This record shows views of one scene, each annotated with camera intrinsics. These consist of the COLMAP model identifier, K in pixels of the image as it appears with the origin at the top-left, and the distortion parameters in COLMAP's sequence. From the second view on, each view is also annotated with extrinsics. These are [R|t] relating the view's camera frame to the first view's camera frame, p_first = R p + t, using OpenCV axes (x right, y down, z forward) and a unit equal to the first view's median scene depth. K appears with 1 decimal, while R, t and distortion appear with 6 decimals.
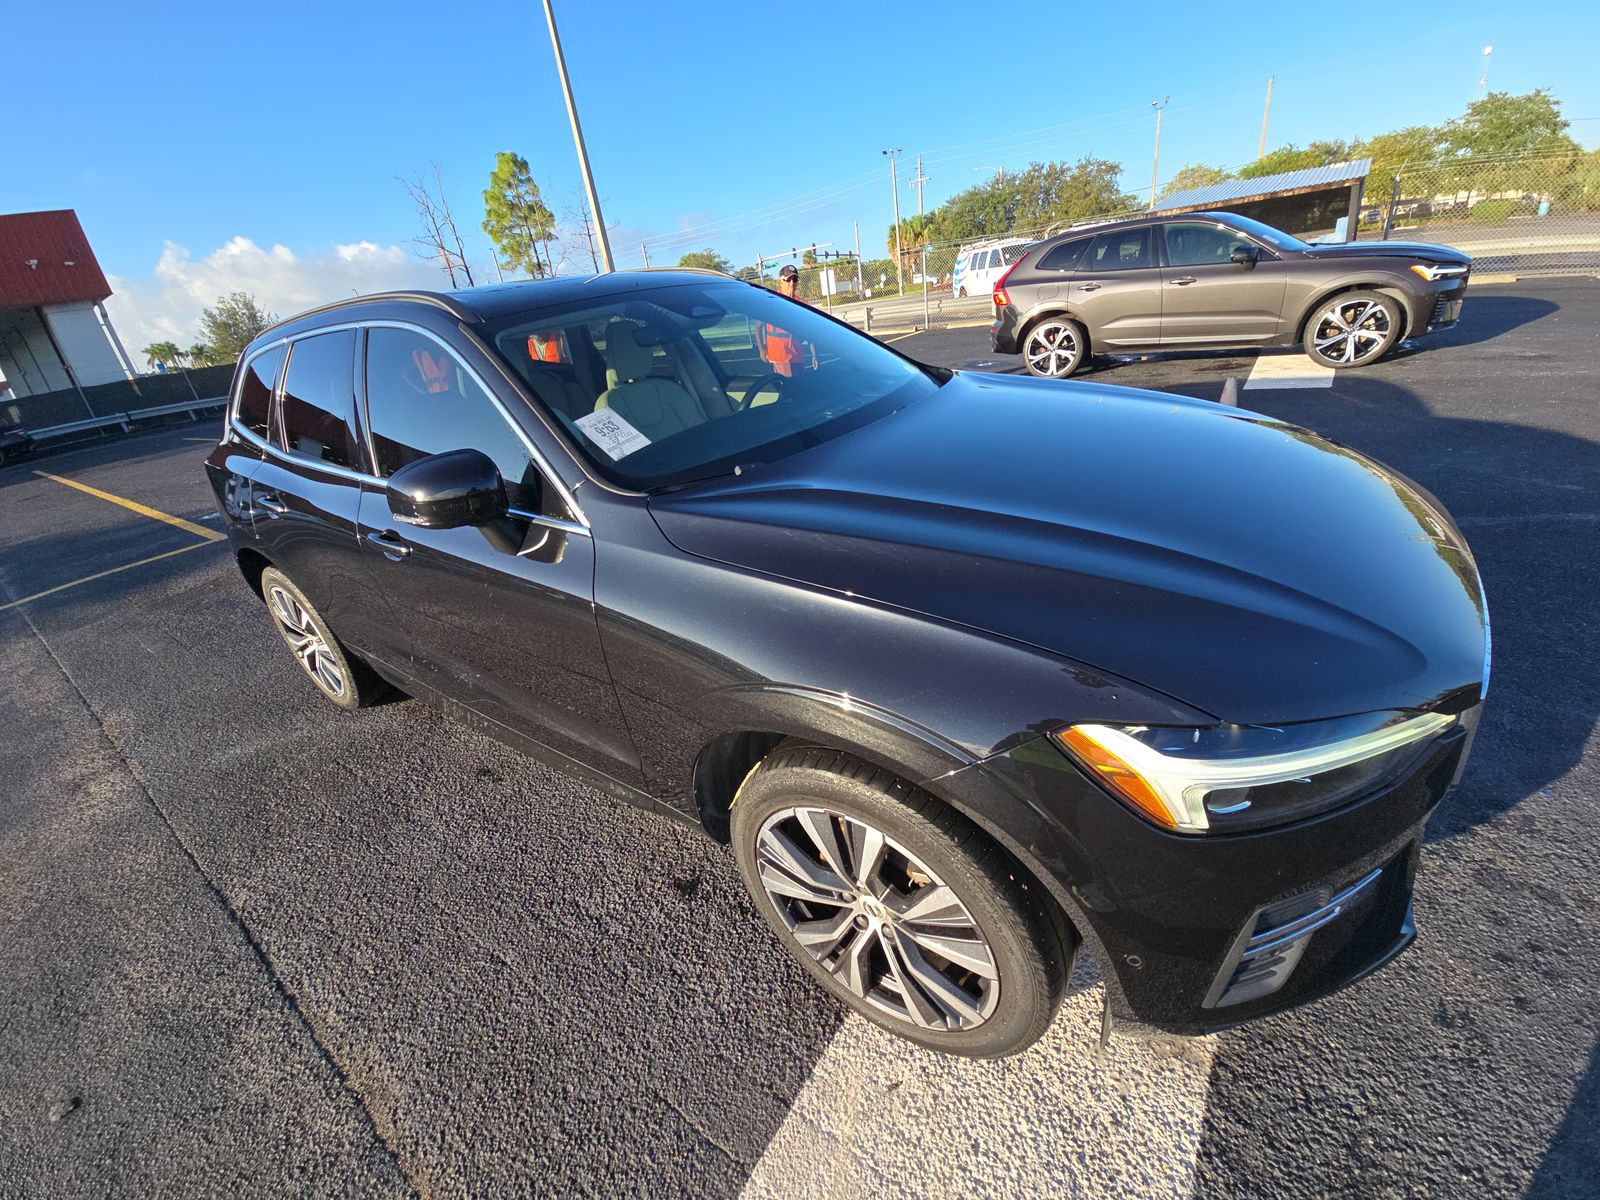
lens RADIAL K [[630.2, 0, 800.0], [0, 630.2, 600.0], [0, 0, 1]] dist [0.064249, -0.033671]
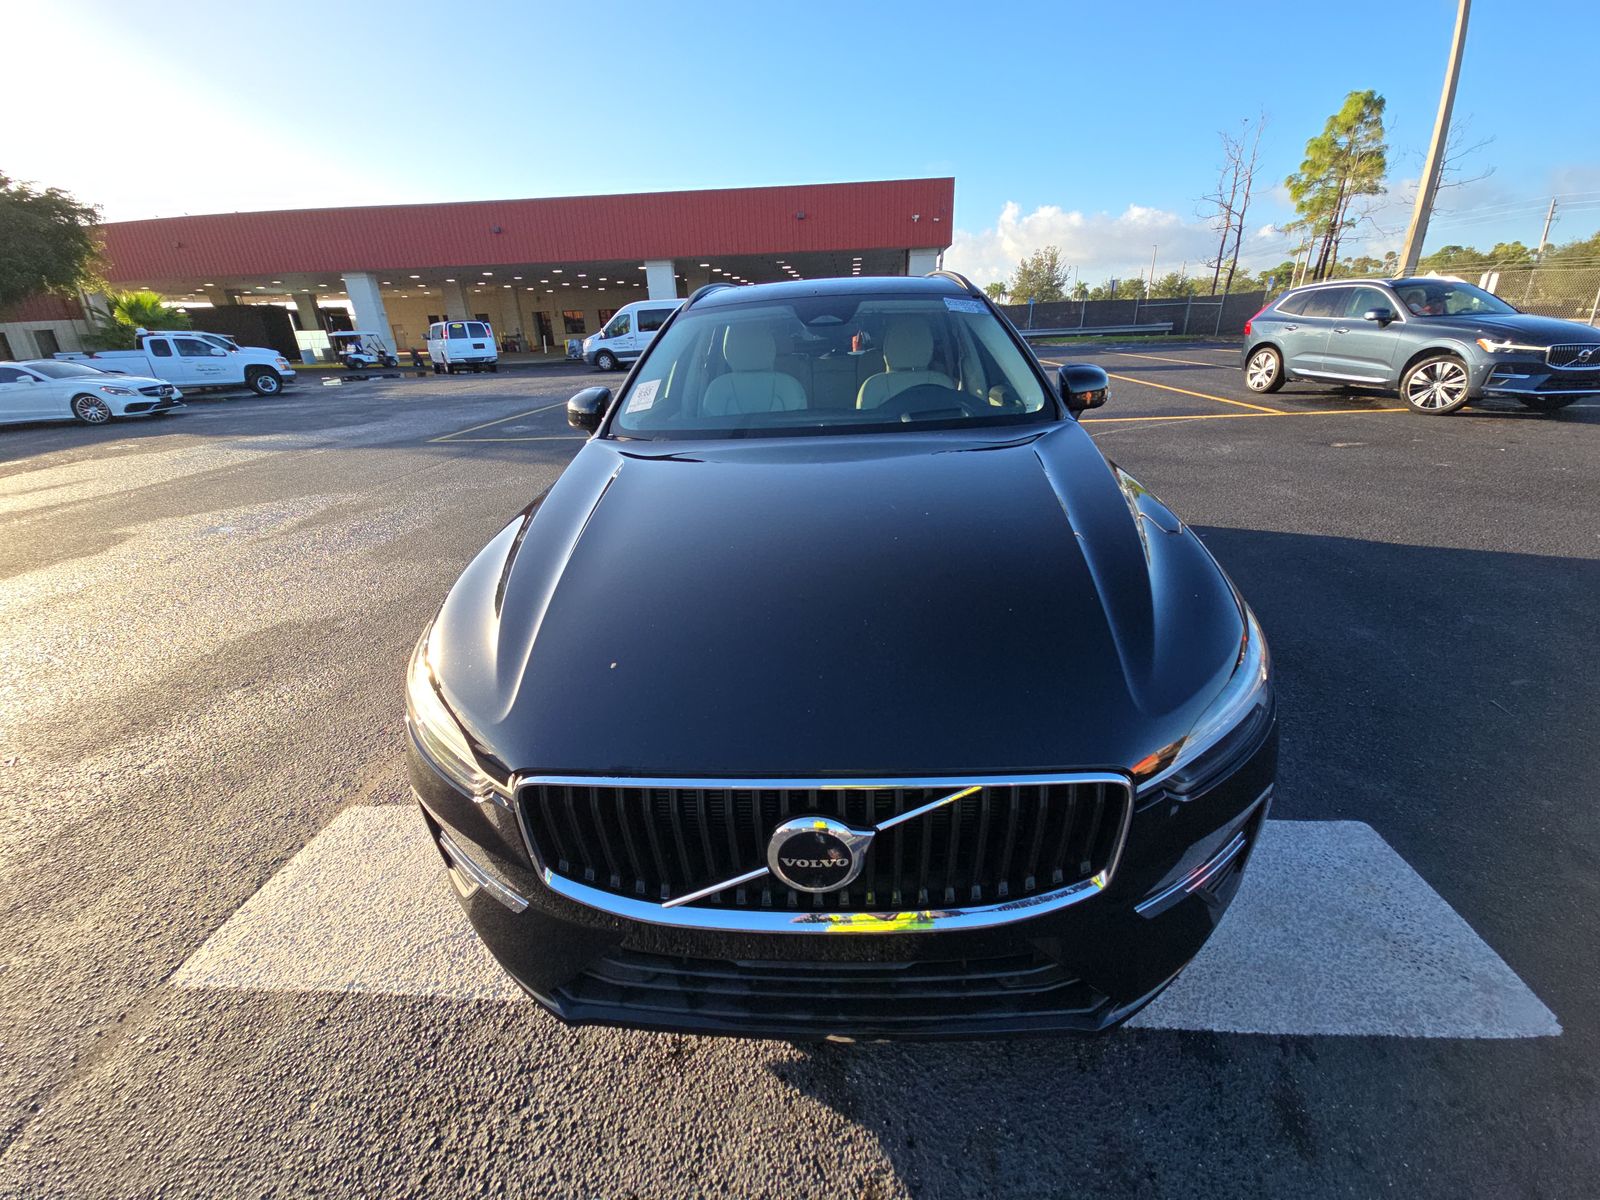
lens RADIAL K [[646.4, 0, 800.0], [0, 646.4, 600.0], [0, 0, 1]] dist [-0.000630, -0.000374]
pose [[0.529330, 0.434101, -0.728949, 1.511740], [-0.395397, 0.886399, 0.240746, -0.433107], [0.750647, 0.160790, 0.640839, 0.494013]]
